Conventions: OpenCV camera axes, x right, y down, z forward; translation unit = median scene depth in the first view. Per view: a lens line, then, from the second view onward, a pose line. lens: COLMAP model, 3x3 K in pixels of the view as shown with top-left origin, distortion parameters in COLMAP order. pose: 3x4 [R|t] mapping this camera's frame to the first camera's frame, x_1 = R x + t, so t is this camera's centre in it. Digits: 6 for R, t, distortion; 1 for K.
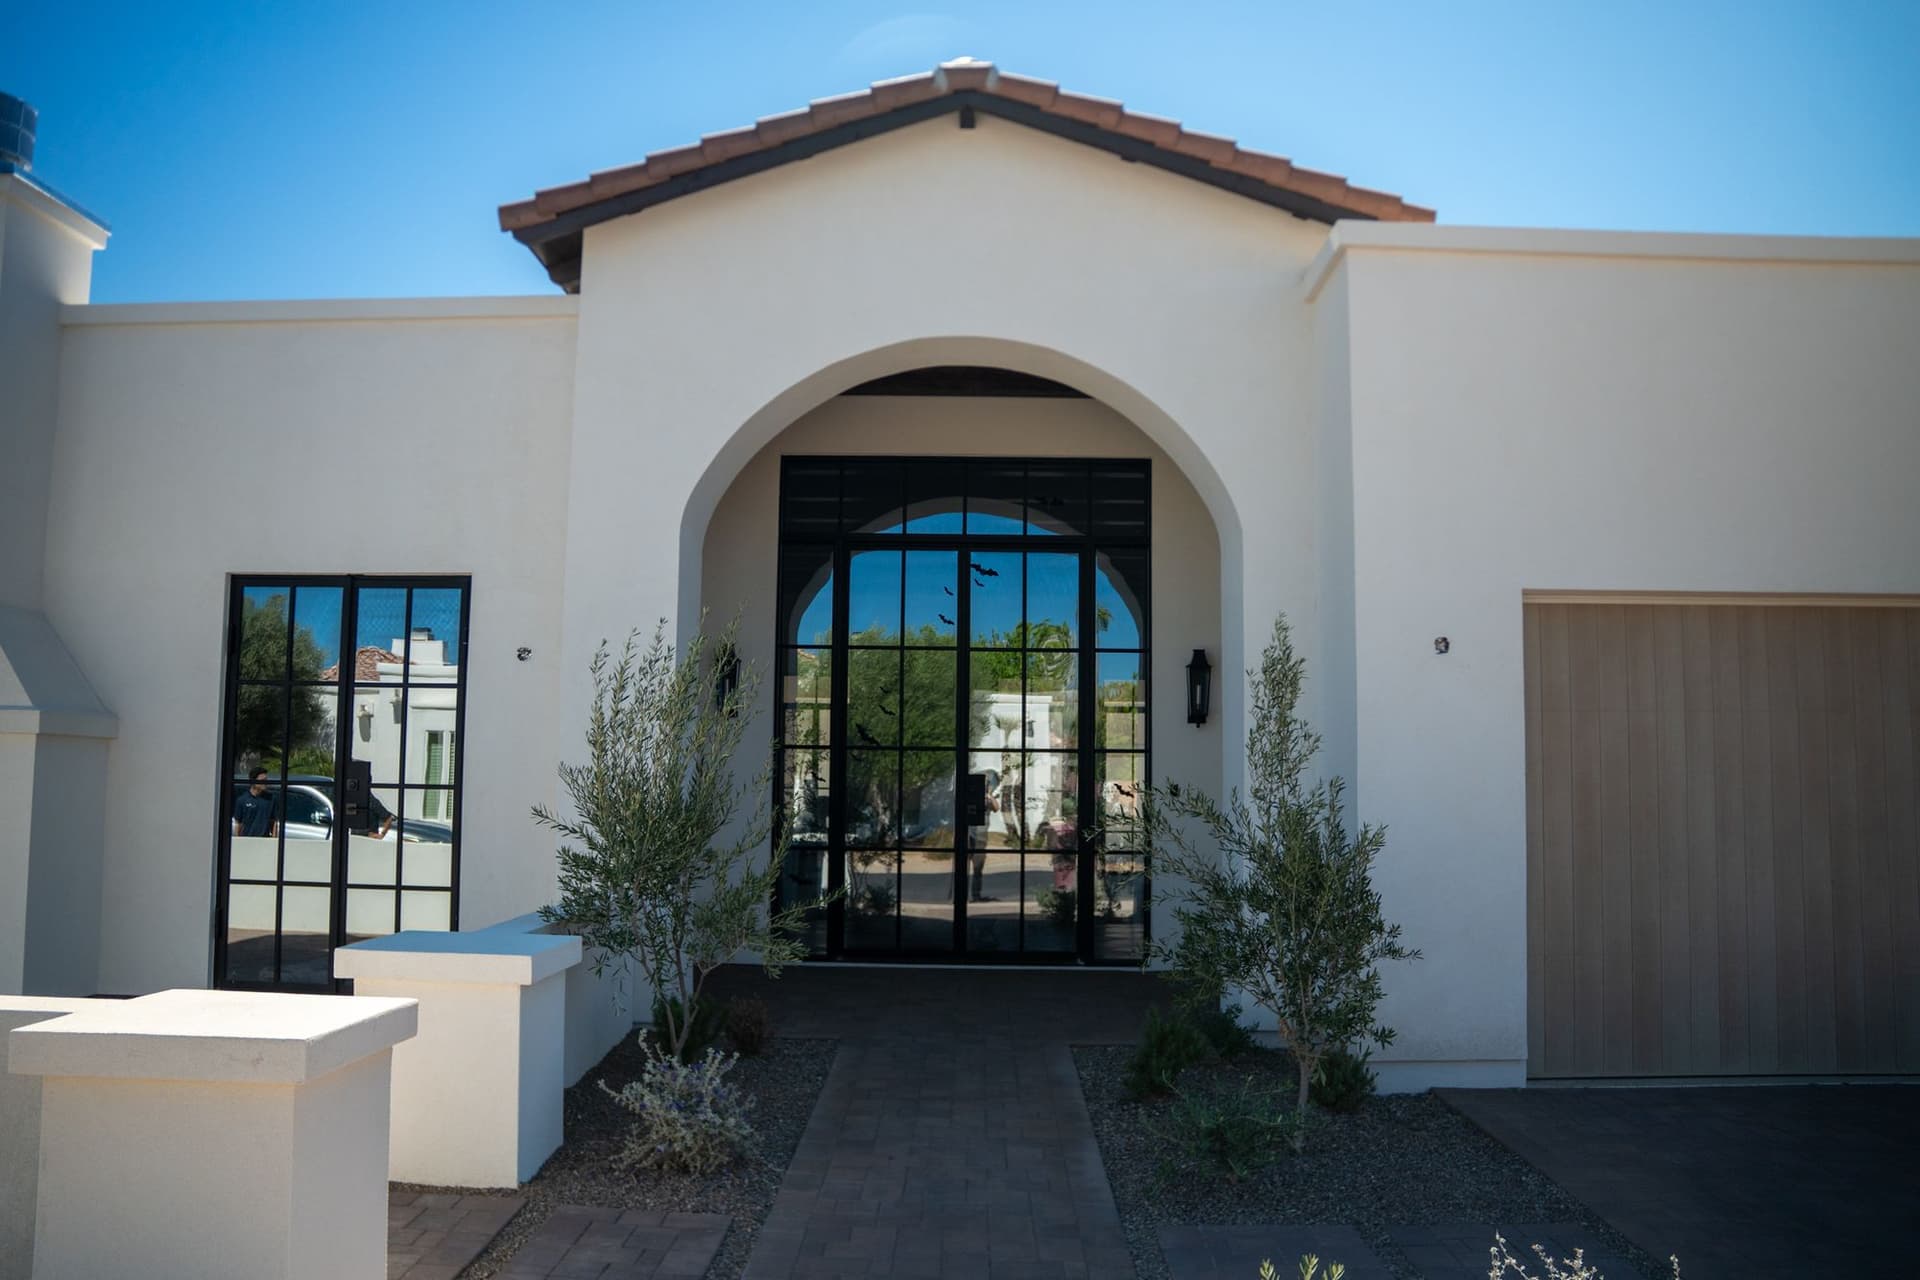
lens RADIAL K [[1716.8, 0, 960.0], [0, 1716.8, 640.0], [0, 0, 1]] dist [-0.188561, 0.206948]
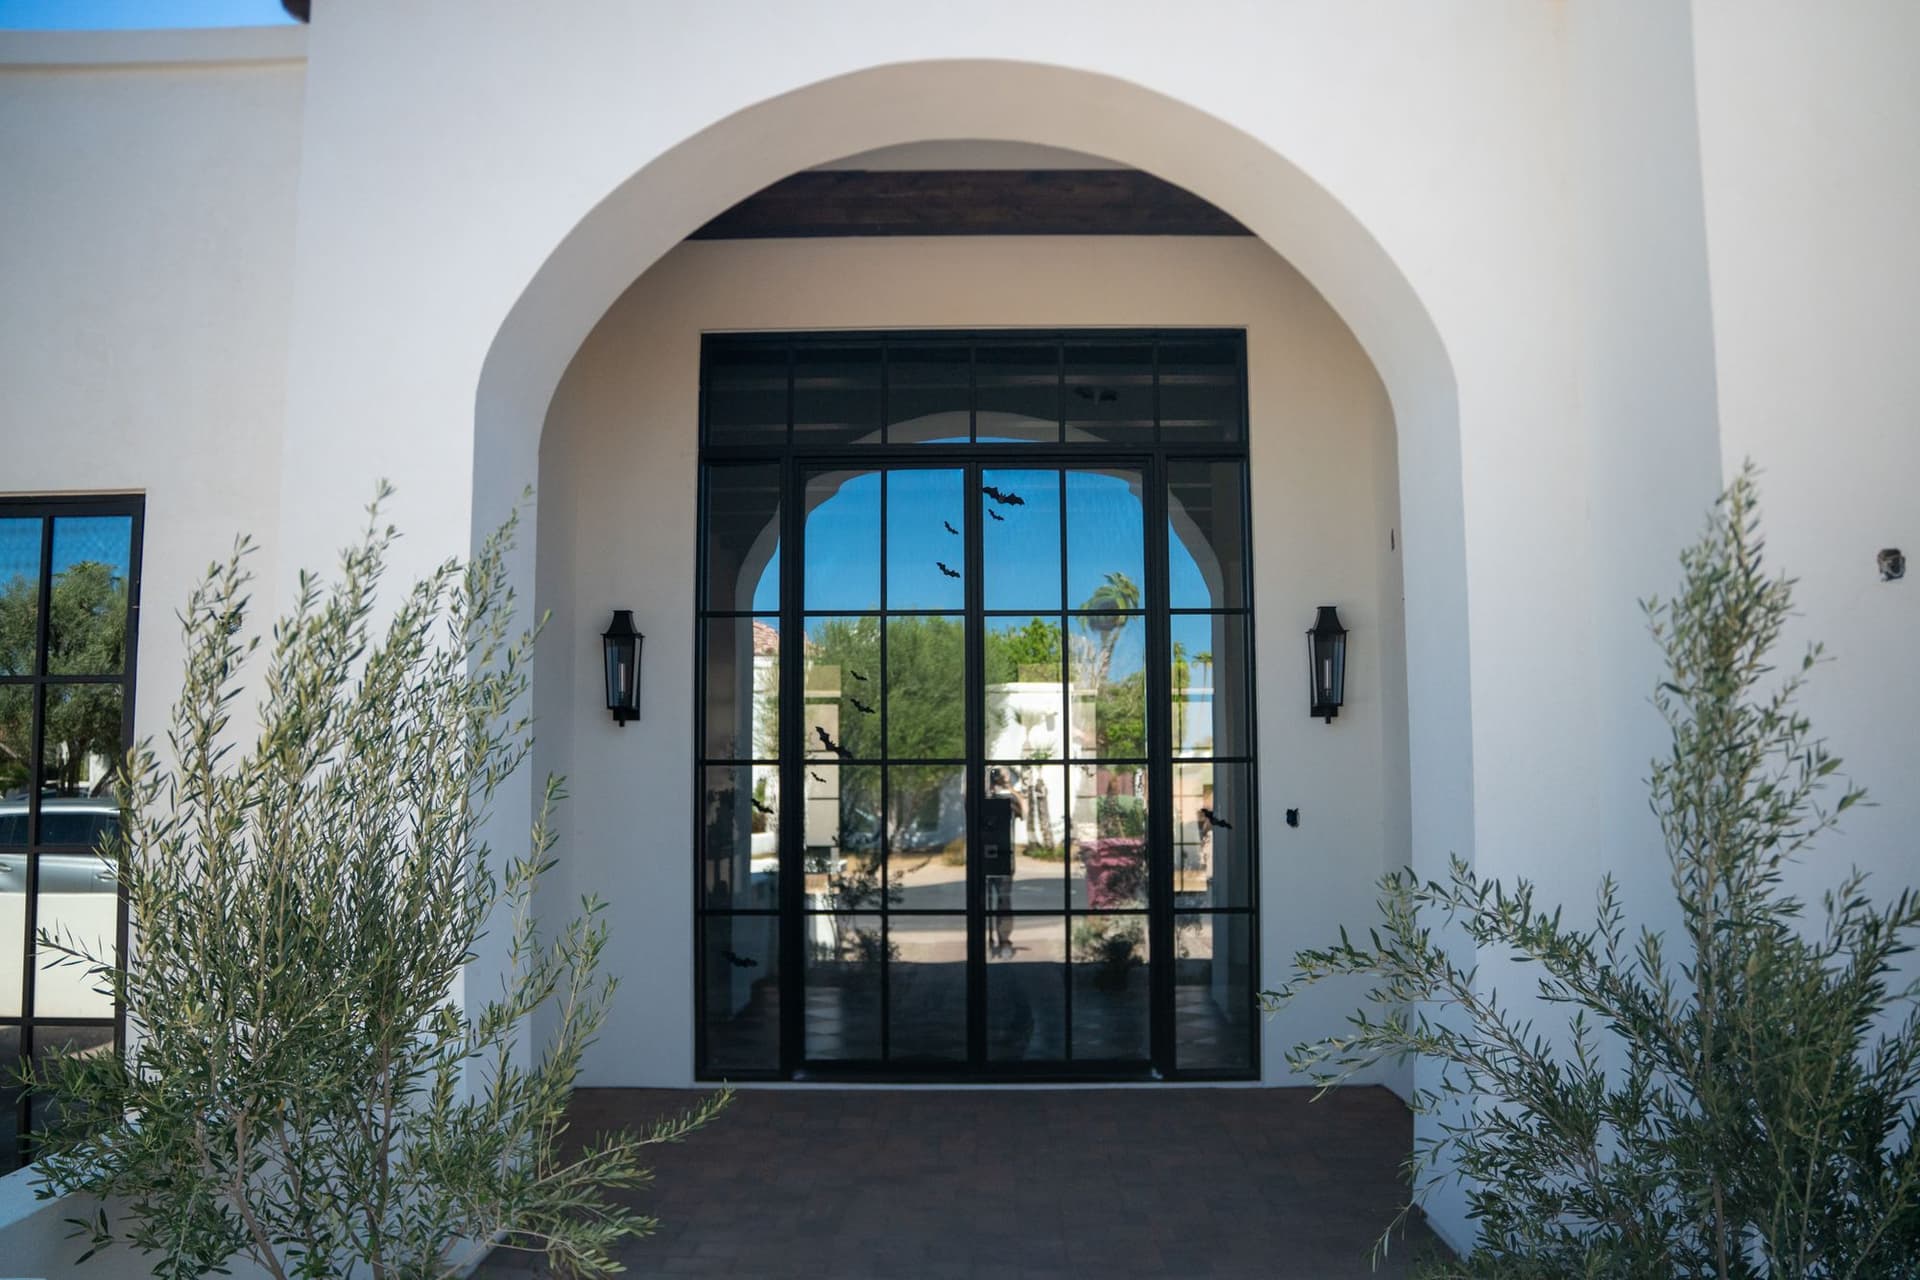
lens RADIAL K [[1643.0, 0, 960.0], [0, 1643.0, 640.0], [0, 0, 1]] dist [-0.172035, 0.180068]
pose [[0.999810, -0.018003, -0.007521, 0.001015], [0.018028, 0.999832, 0.003243, 0.013490], [0.007461, -0.003377, 0.999966, 0.352160]]
